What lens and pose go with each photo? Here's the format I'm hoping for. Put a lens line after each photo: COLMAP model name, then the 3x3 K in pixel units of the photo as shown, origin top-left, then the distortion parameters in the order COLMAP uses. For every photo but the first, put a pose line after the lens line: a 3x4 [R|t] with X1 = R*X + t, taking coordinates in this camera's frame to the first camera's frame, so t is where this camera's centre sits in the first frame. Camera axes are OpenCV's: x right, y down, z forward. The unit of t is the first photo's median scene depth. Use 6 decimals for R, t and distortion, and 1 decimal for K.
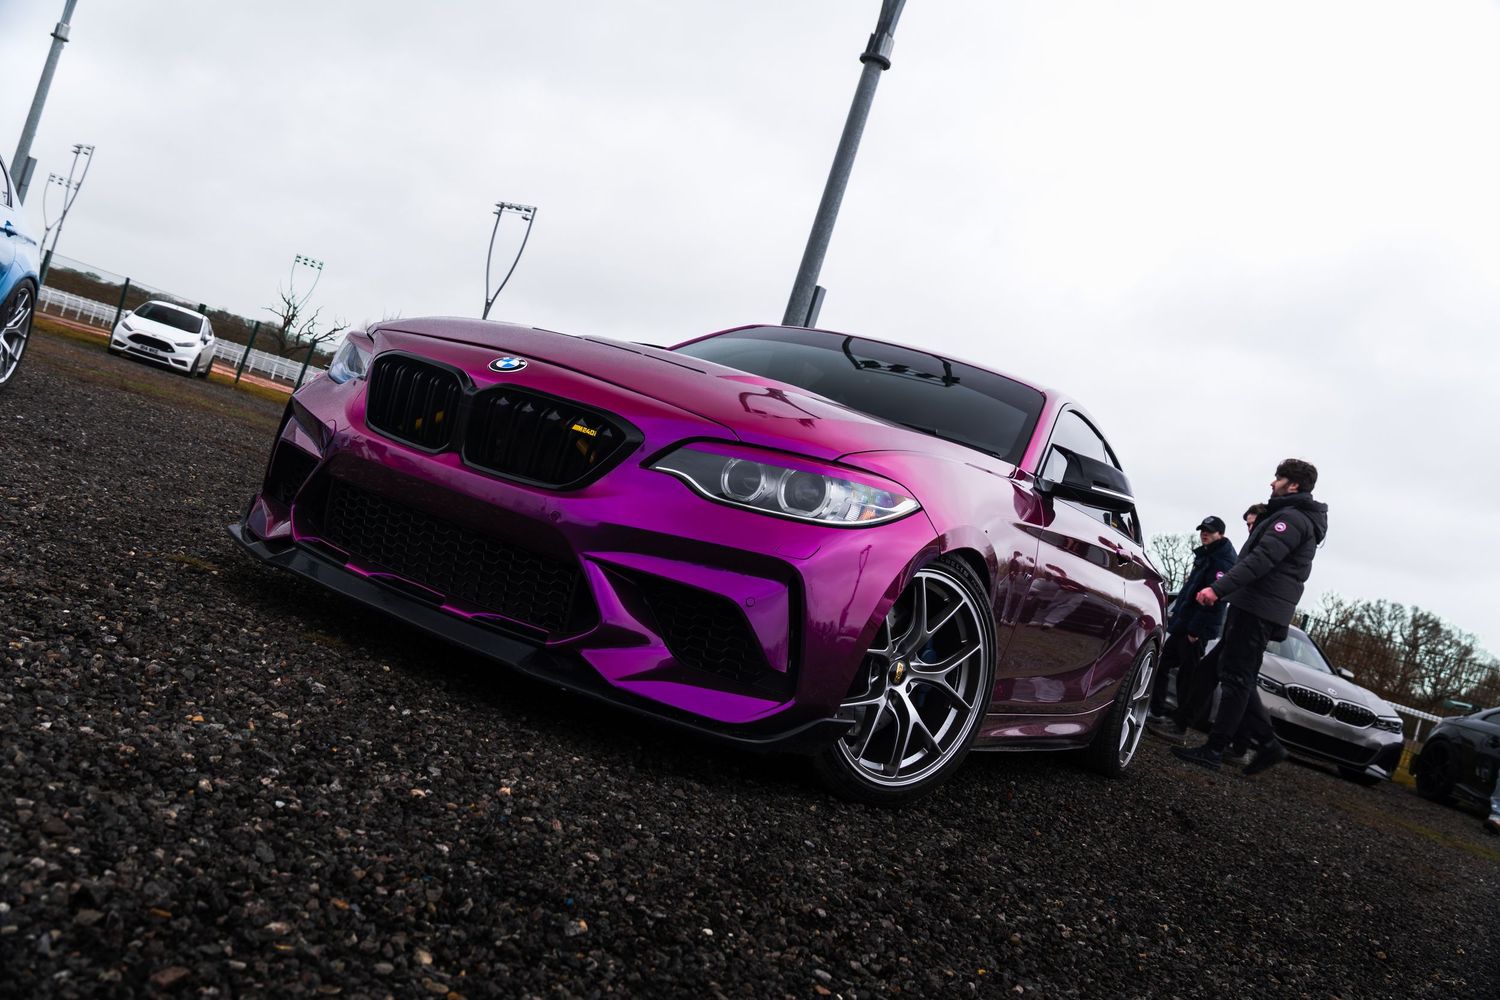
lens RADIAL K [[1271.5, 0, 750.0], [0, 1271.5, 500.0], [0, 0, 1]] dist [0.002548, -0.044230]
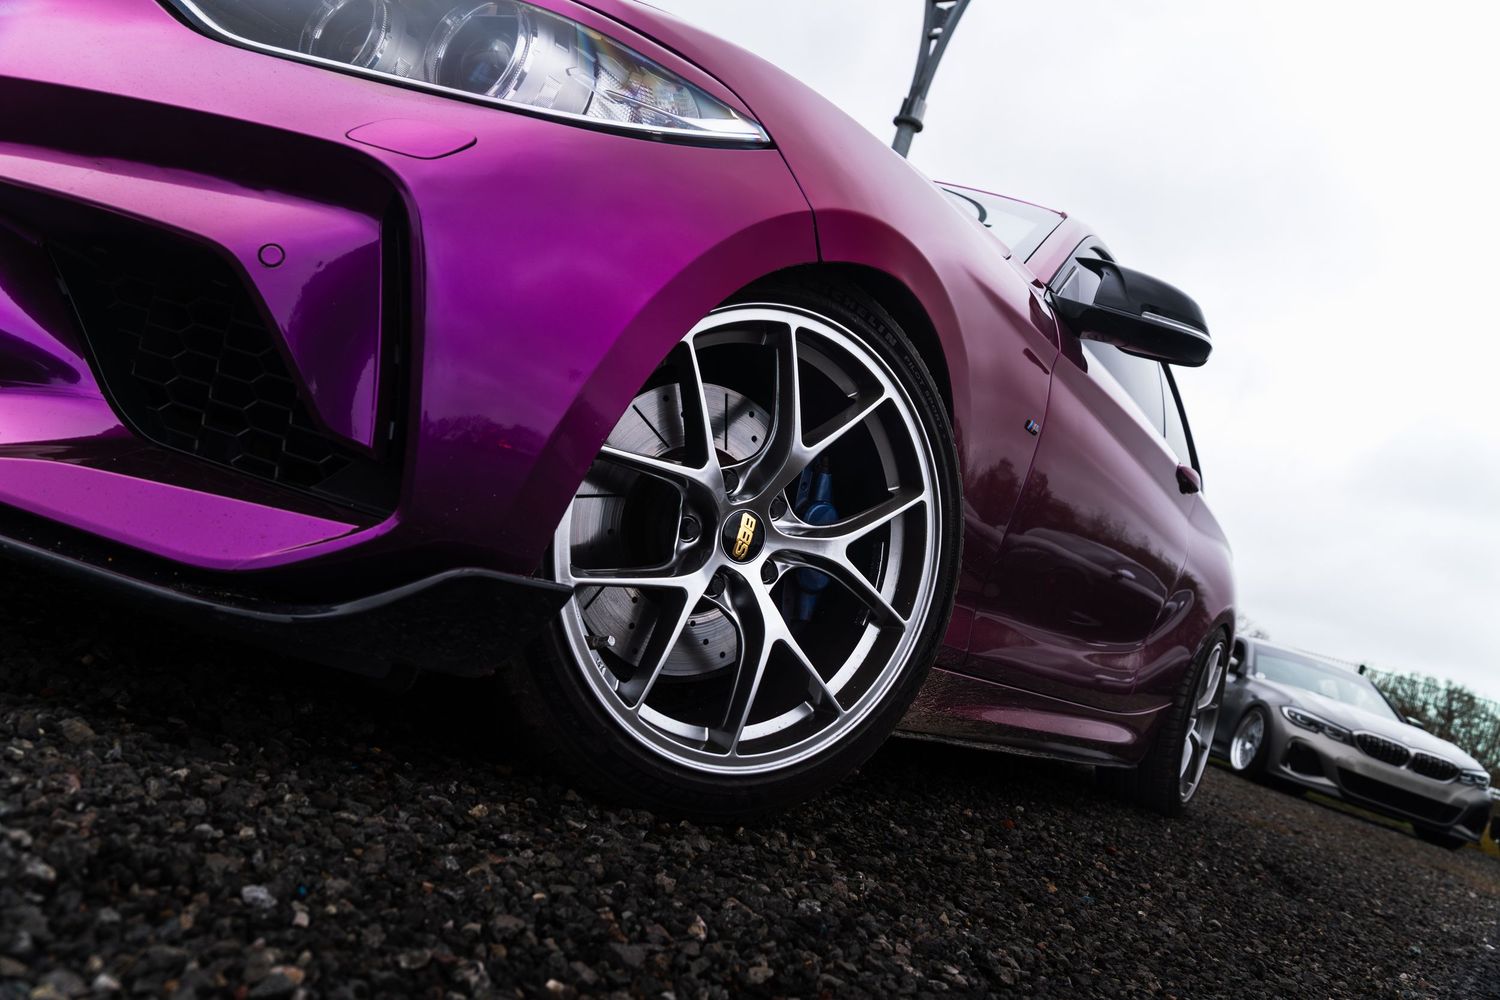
lens RADIAL K [[1161.0, 0, 750.0], [0, 1161.0, 500.0], [0, 0, 1]] dist [0.001809, 0.003452]
pose [[0.998719, 0.004918, -0.050352, 0.077545], [-0.008284, 0.997727, -0.066870, 0.083621], [0.049909, 0.067202, 0.996490, 0.312412]]
